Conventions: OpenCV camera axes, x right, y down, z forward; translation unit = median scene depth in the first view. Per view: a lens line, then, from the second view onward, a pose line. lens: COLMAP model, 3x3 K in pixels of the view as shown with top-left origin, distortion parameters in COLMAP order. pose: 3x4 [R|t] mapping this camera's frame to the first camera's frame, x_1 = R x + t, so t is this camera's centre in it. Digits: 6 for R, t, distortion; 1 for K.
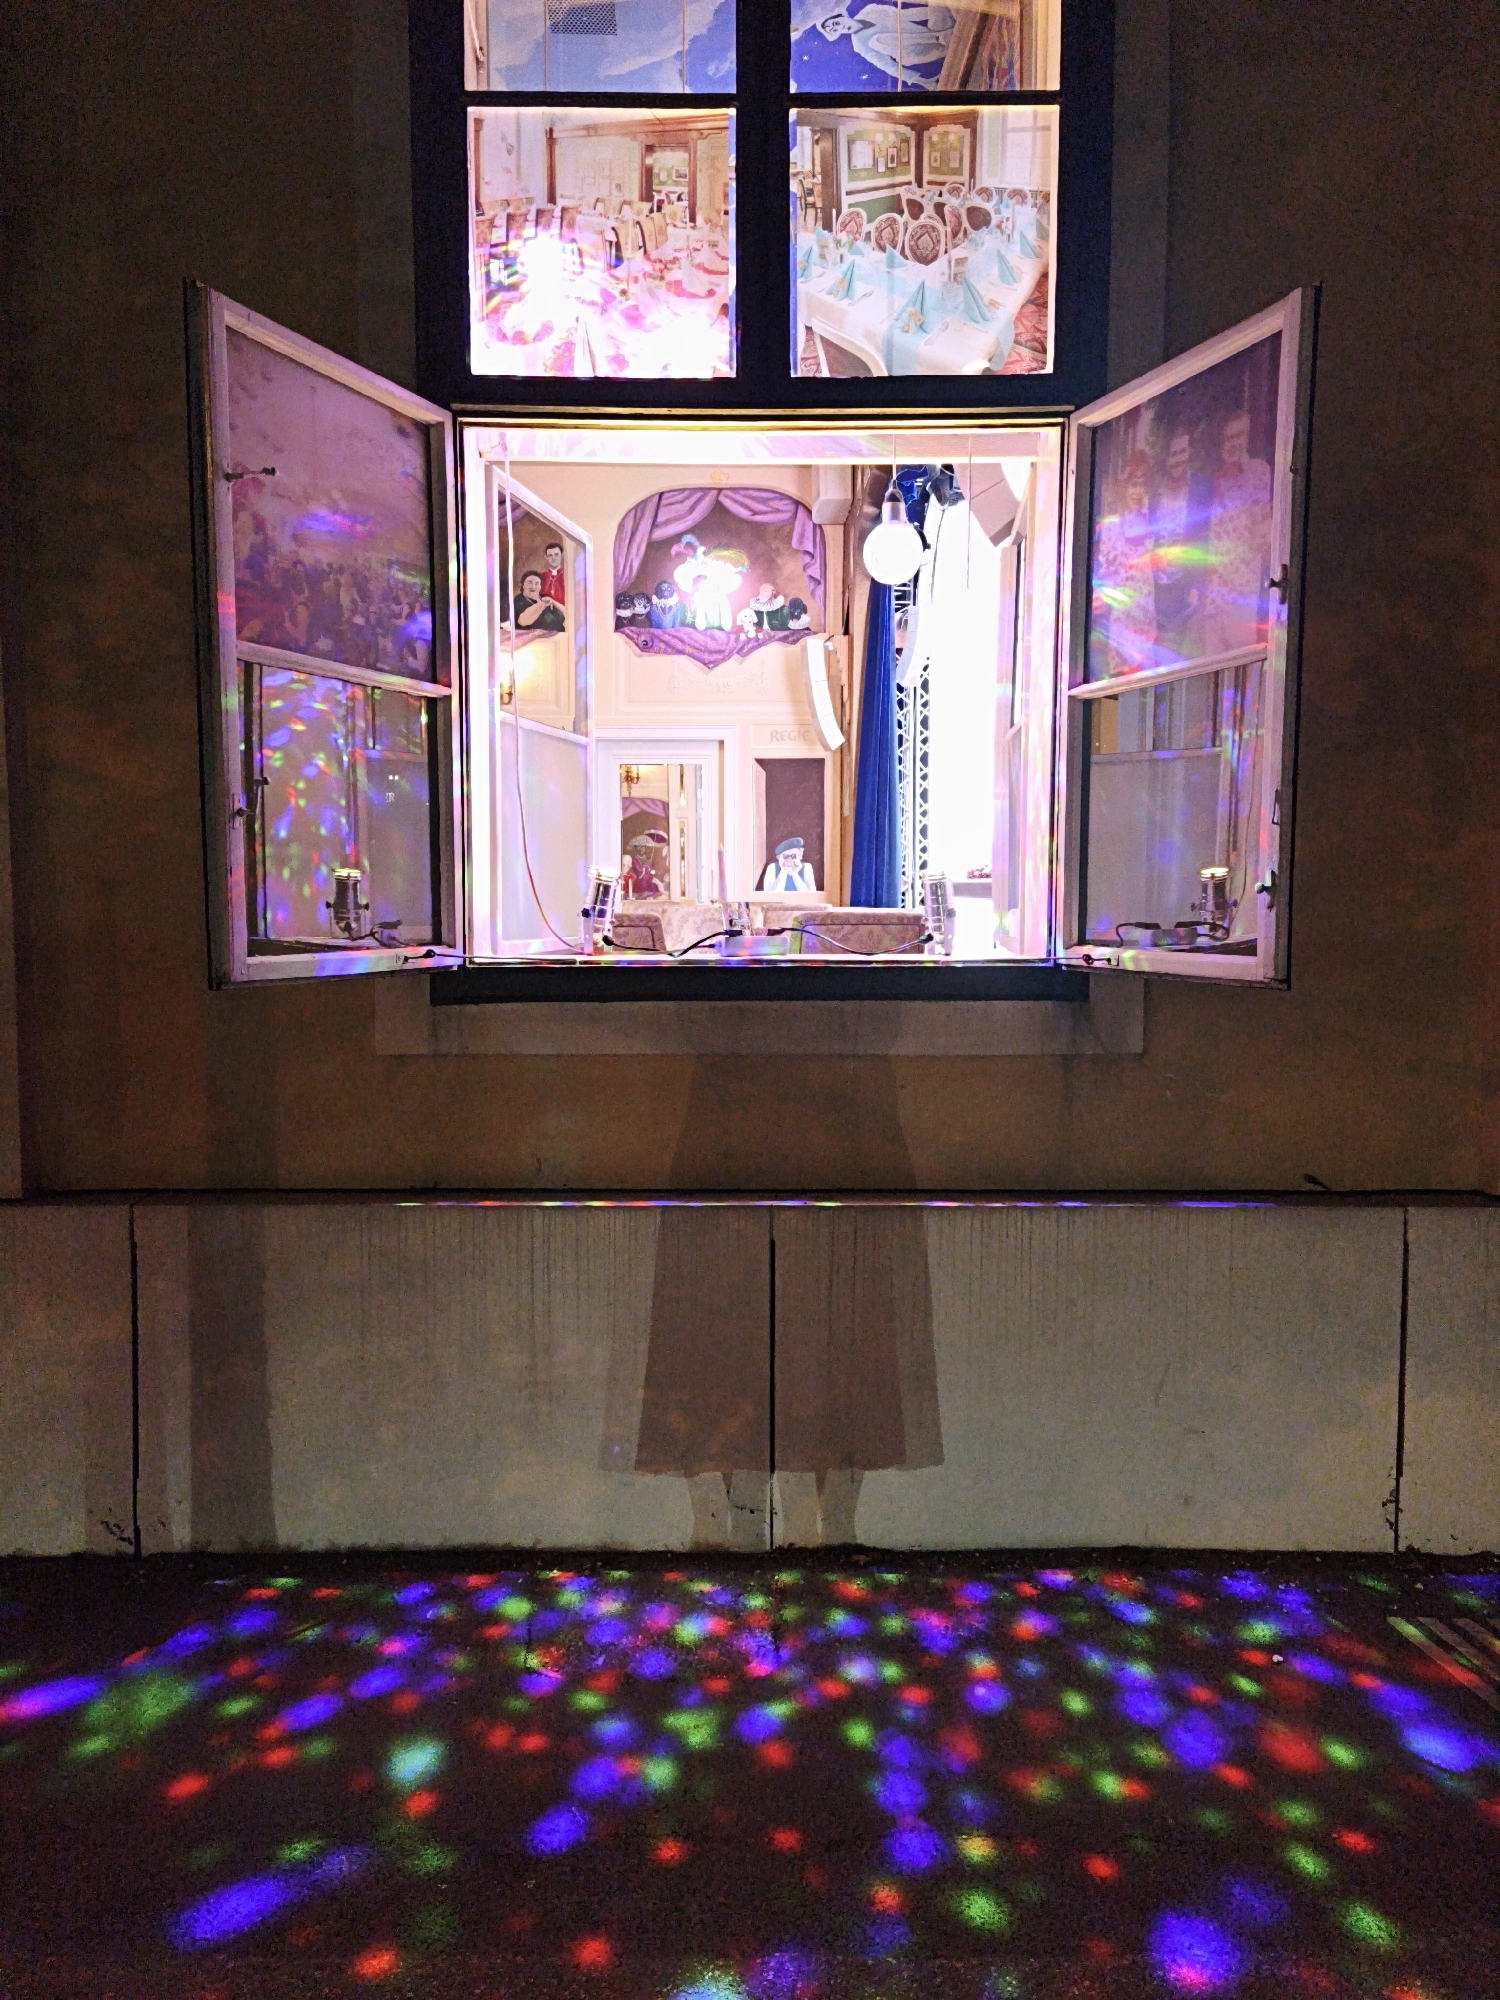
lens RADIAL K [[1345.9, 0, 750.7], [0, 1345.9, 995.2], [0, 0, 1]] dist [0.058203, 0.001201]
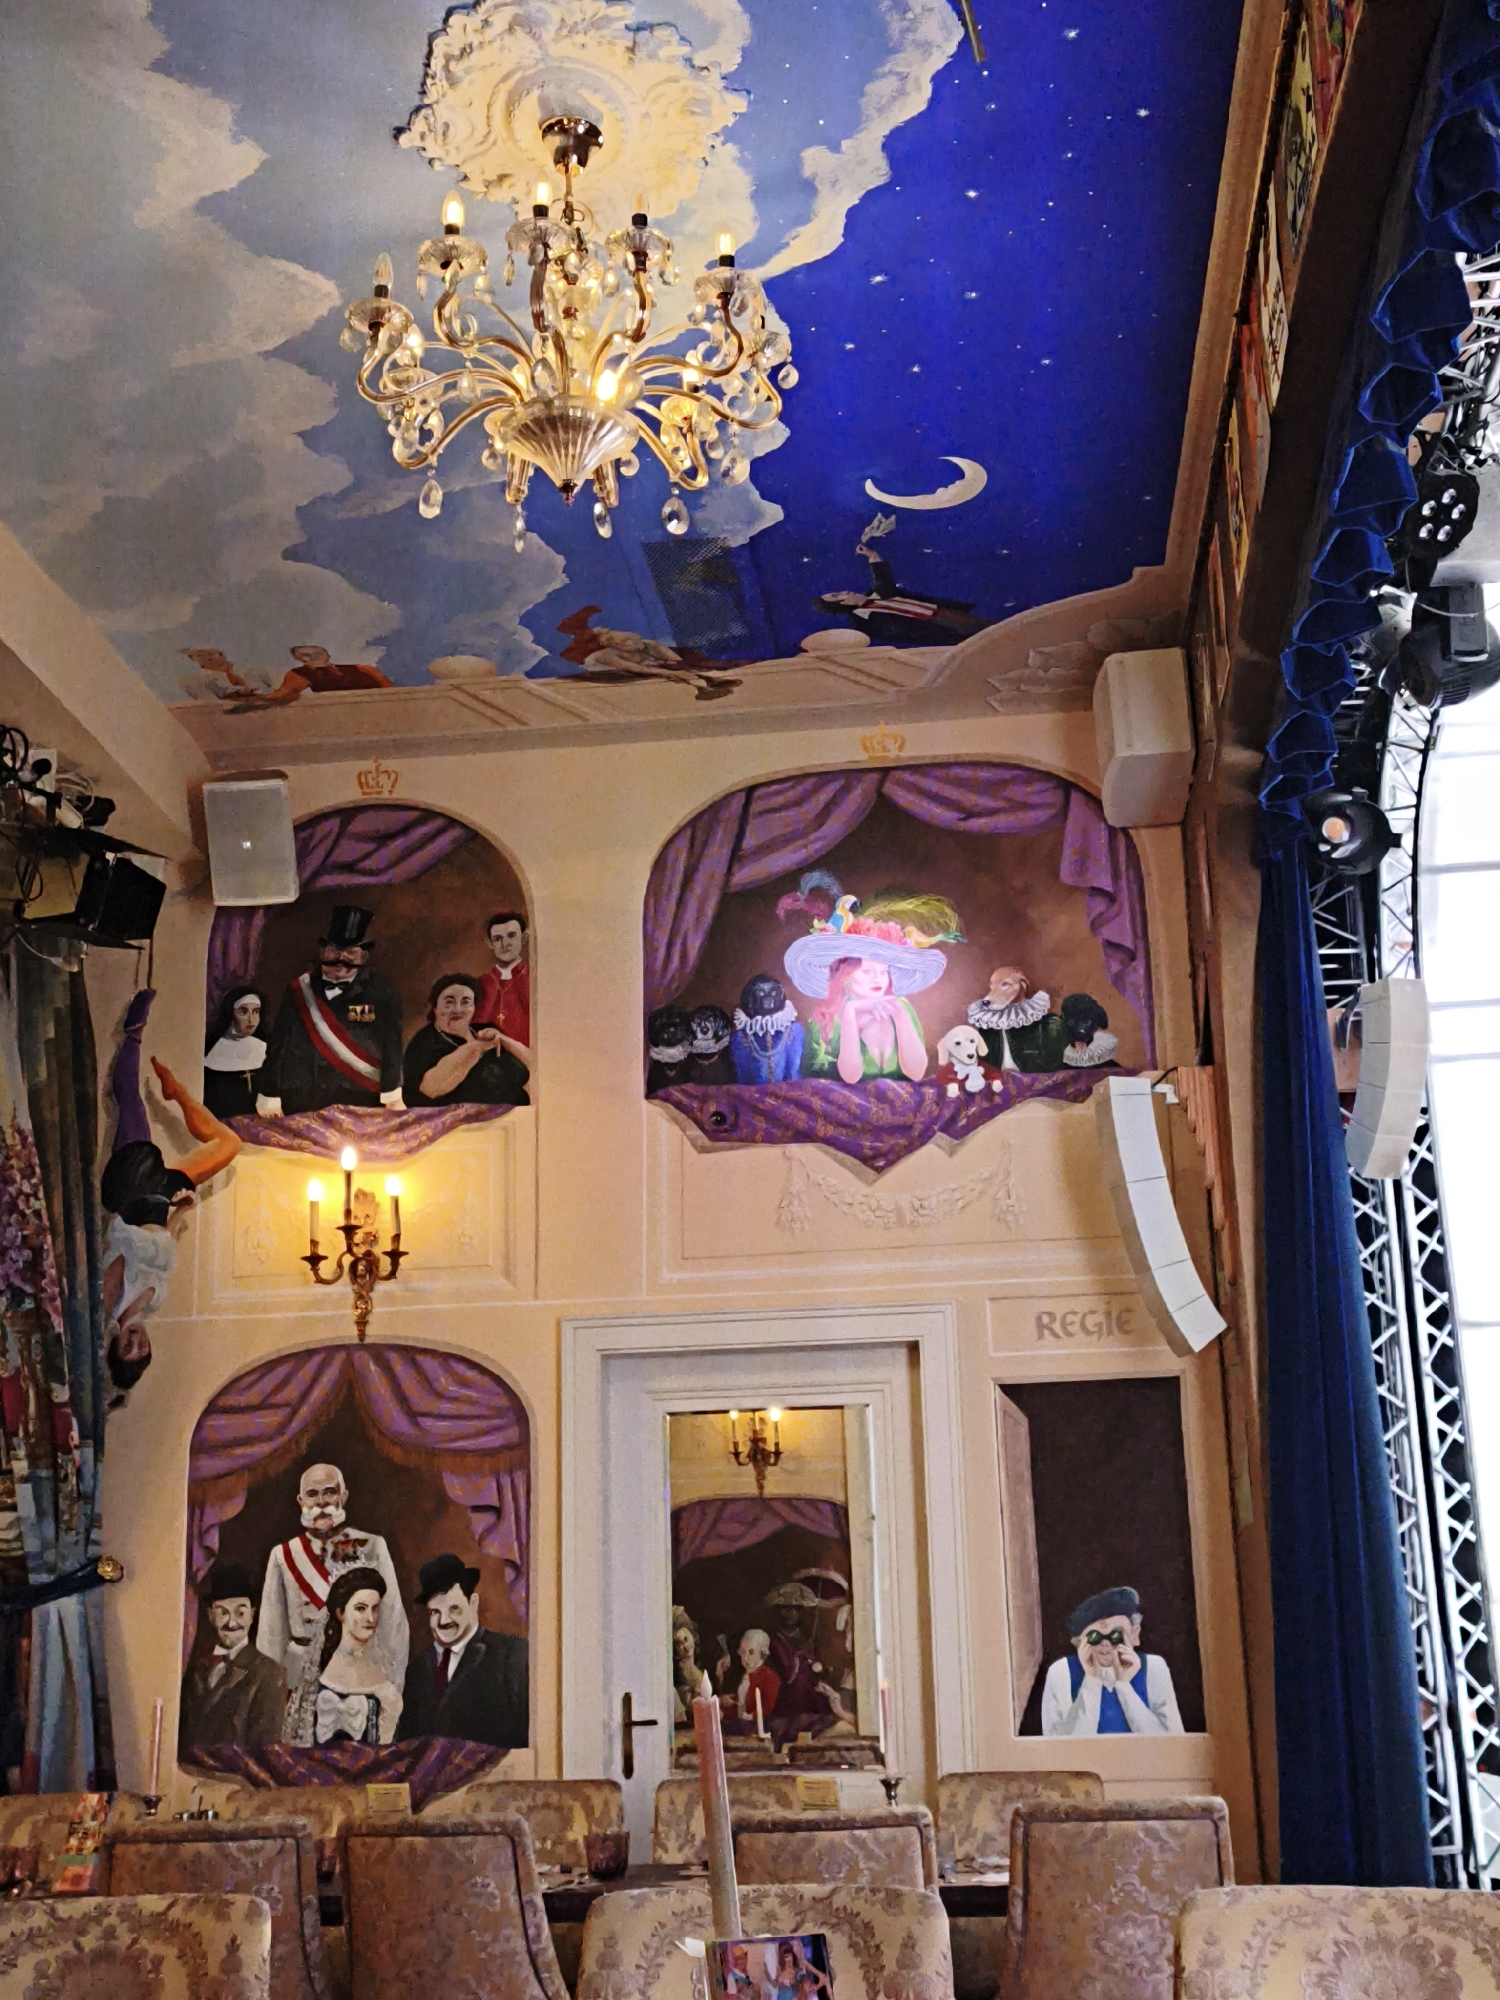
lens RADIAL K [[2486.2, 0, 758.2], [0, 2486.2, 997.5], [0, 0, 1]] dist [0.038963, 0.000000]
pose [[0.991777, -0.059641, -0.113230, 0.022510], [0.018038, 0.941080, -0.337701, -0.038144], [0.126699, 0.332882, 0.934418, 0.278261]]
